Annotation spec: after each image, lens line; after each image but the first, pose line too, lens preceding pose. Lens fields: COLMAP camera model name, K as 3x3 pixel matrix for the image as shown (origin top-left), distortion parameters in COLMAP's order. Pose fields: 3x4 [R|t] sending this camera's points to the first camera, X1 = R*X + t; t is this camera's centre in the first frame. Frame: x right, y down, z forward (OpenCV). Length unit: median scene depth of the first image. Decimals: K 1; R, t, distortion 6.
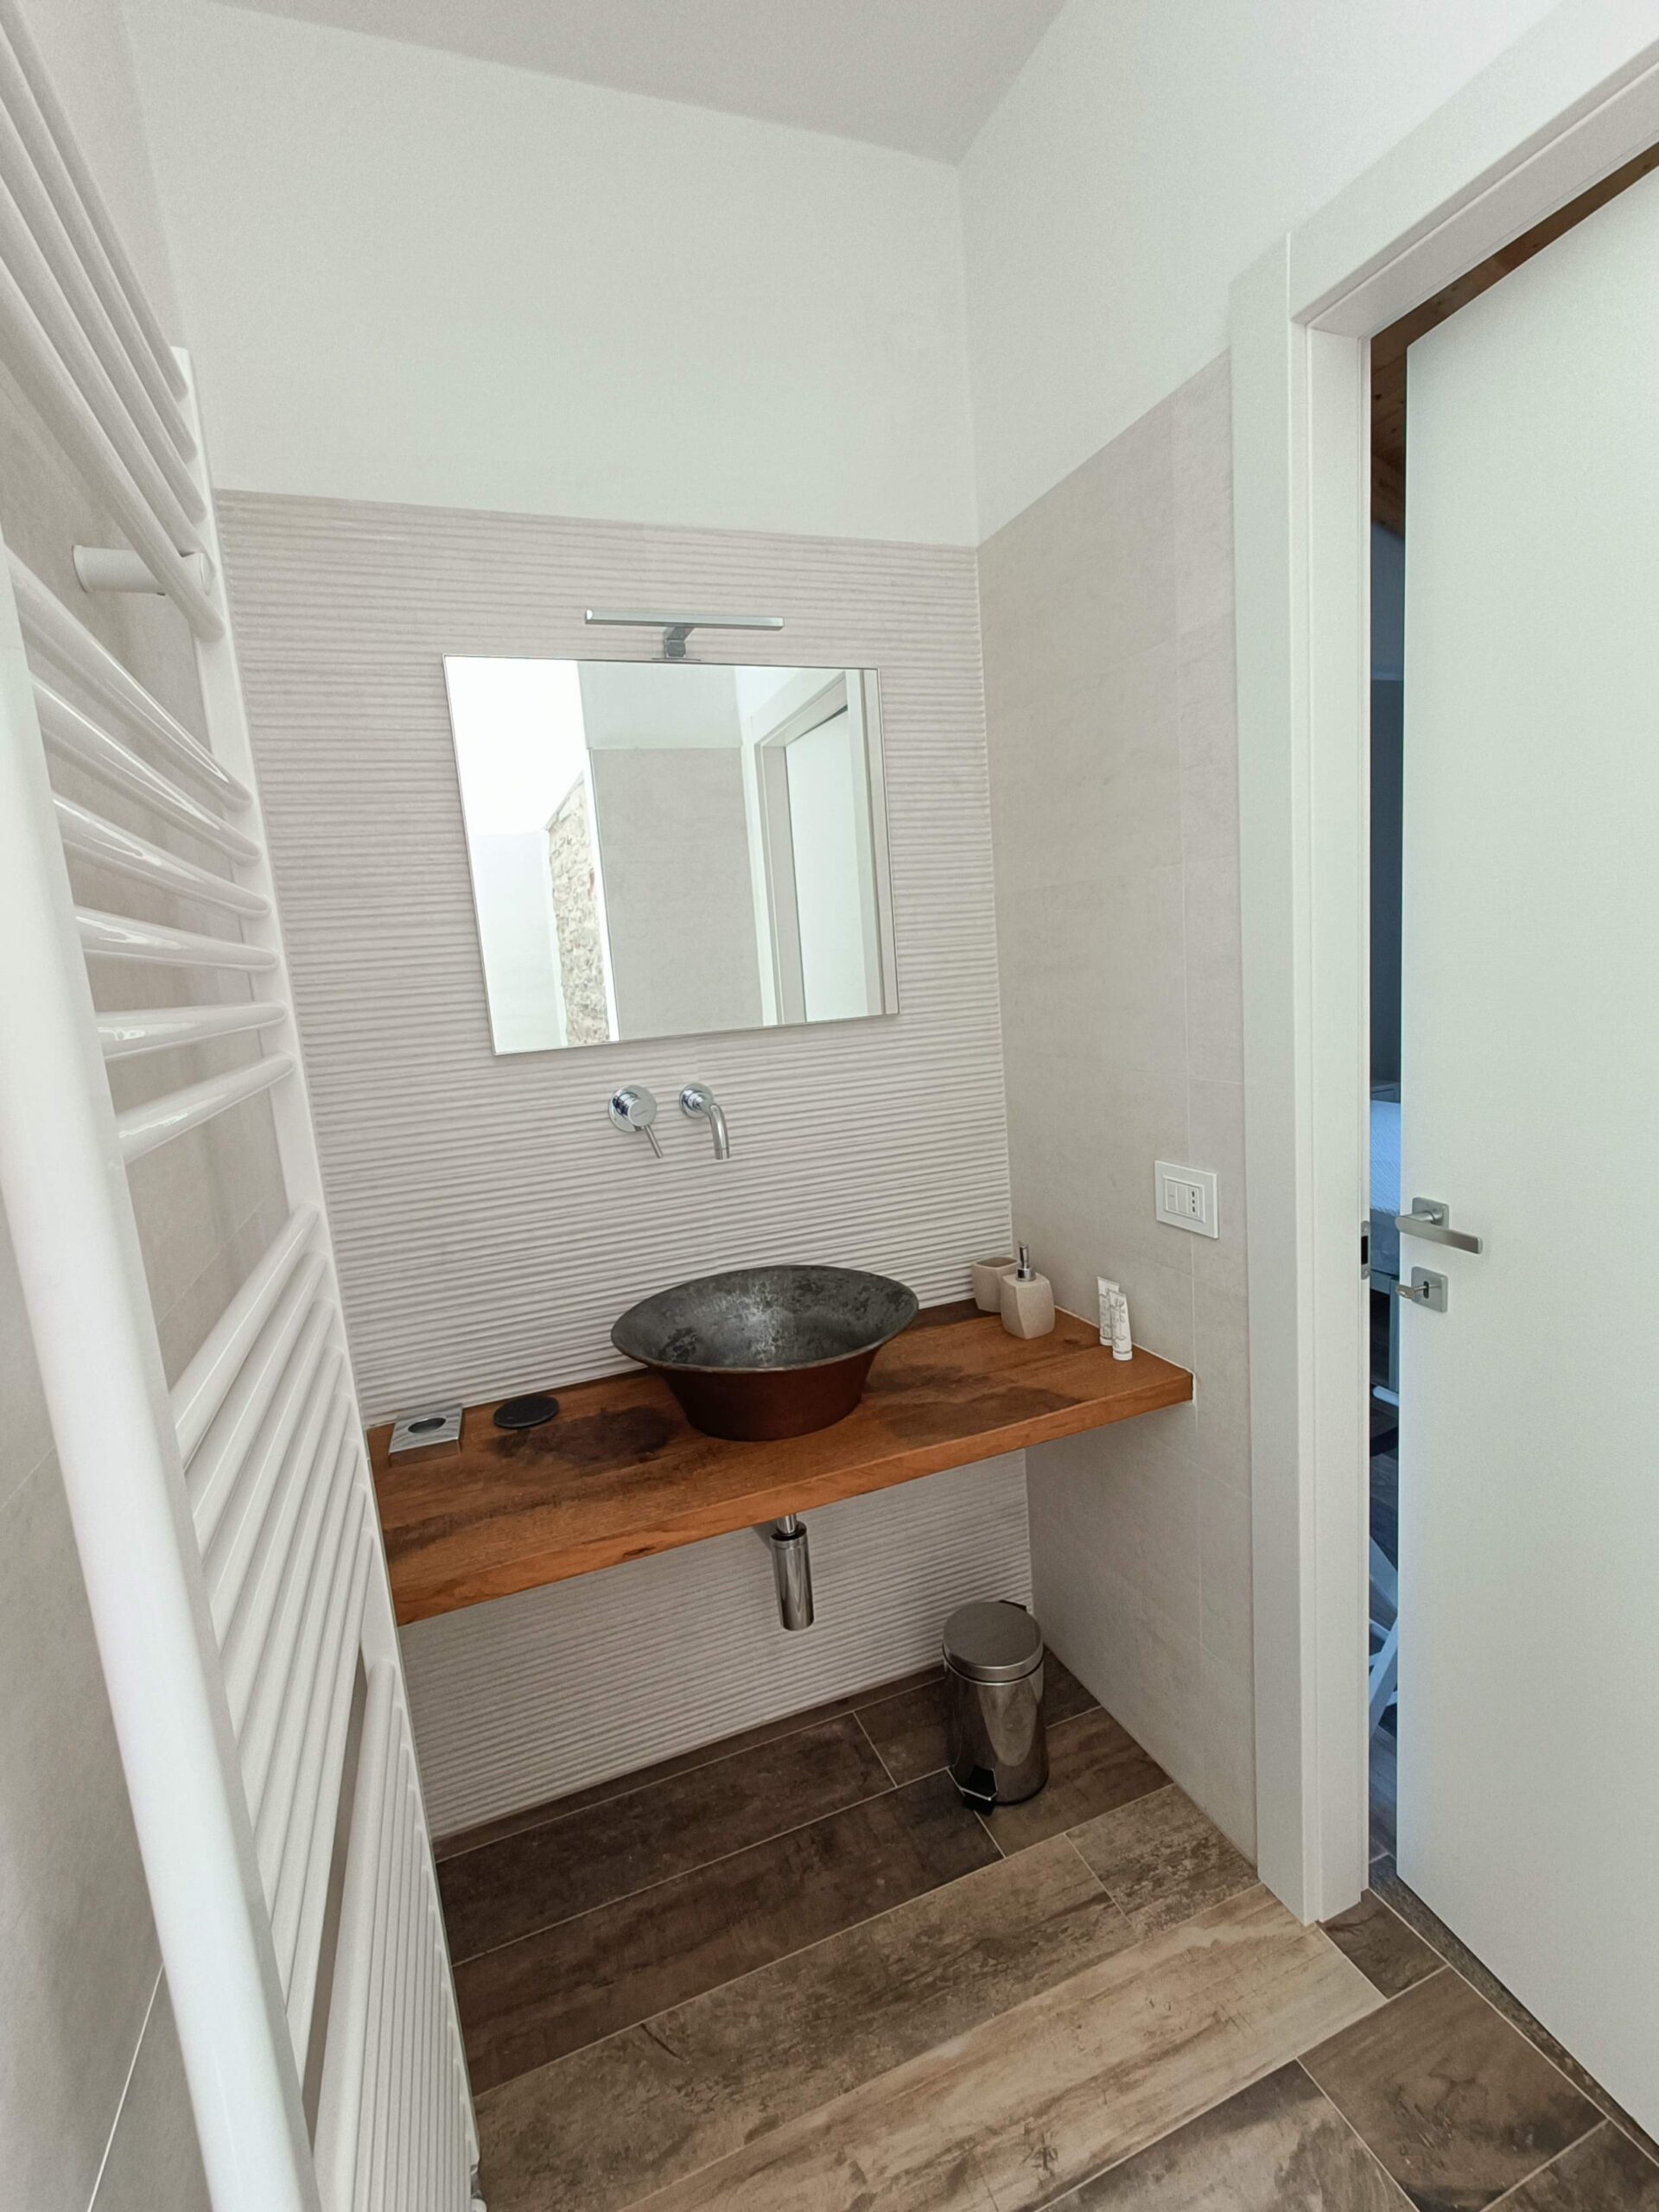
lens RADIAL K [[996.2, 0, 823.0], [0, 996.2, 1098.3], [0, 0, 1]] dist [0.012082, 0.000126]
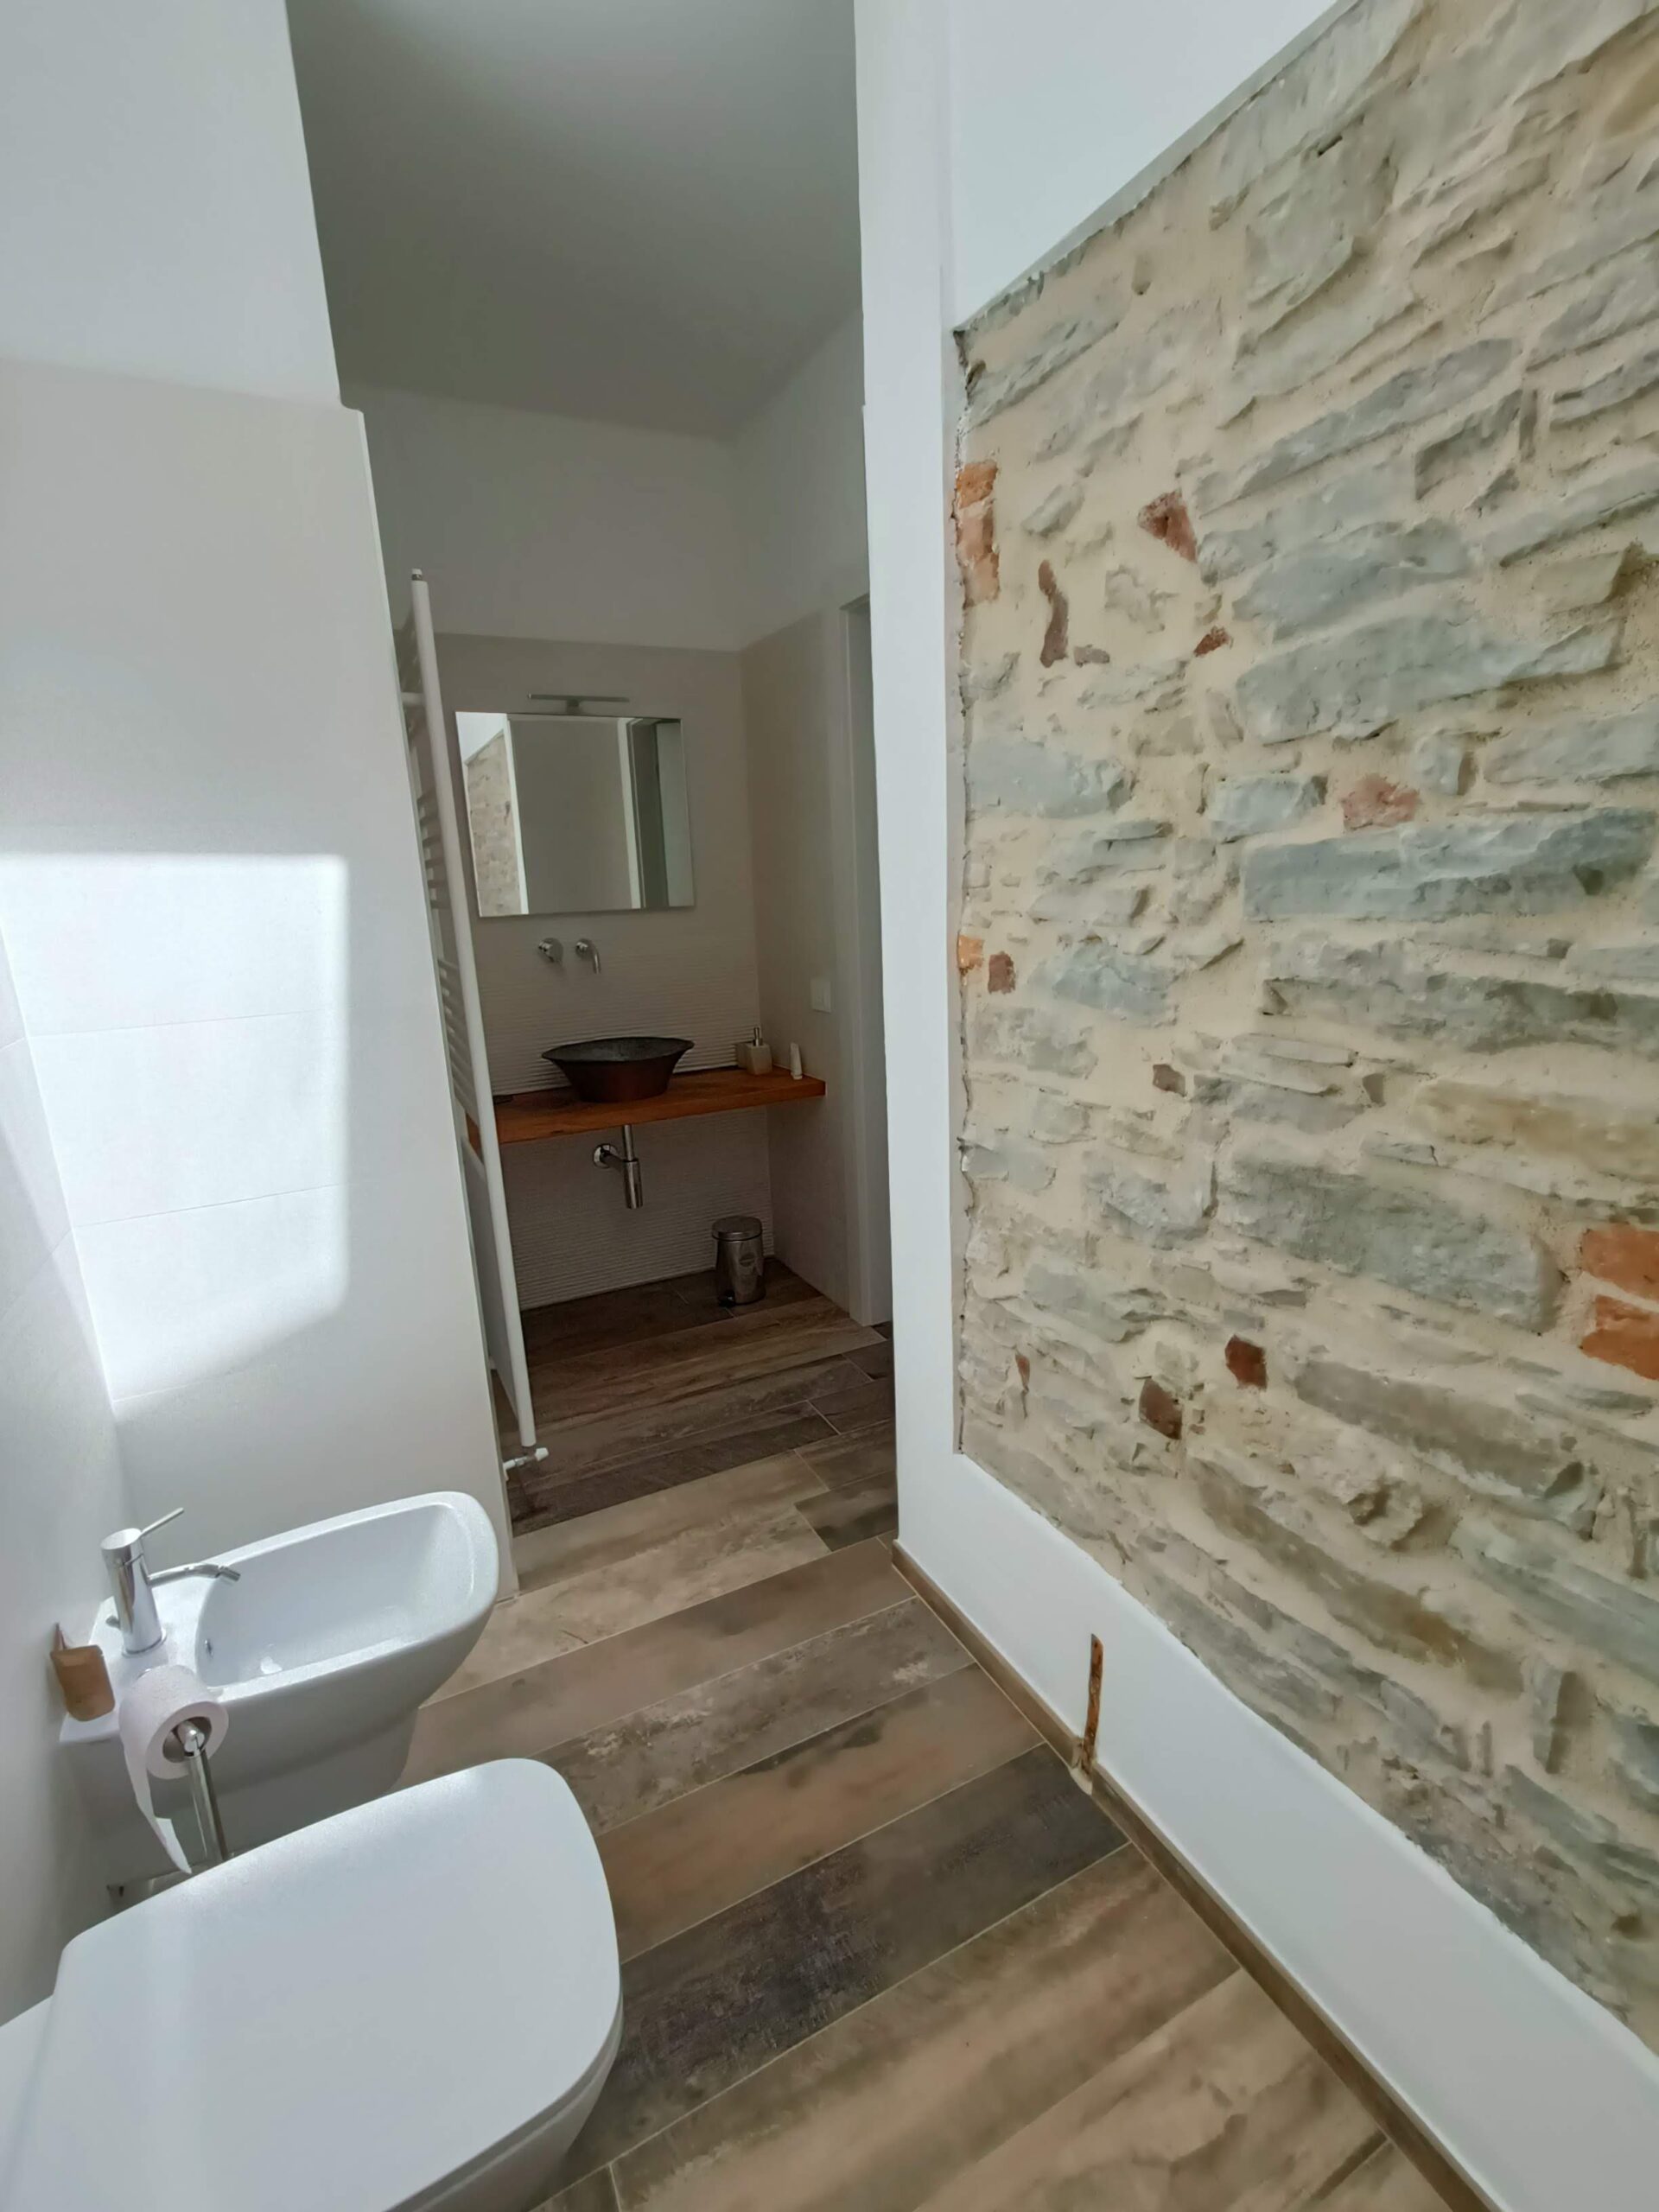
lens RADIAL K [[996.2, 0, 823.0], [0, 996.2, 1098.3], [0, 0, 1]] dist [0.012082, 0.000126]
pose [[0.994702, 0.013656, 0.101885, 0.137814], [-0.021239, 0.997053, 0.073719, 0.143324], [-0.100578, -0.075492, 0.992061, -0.960830]]
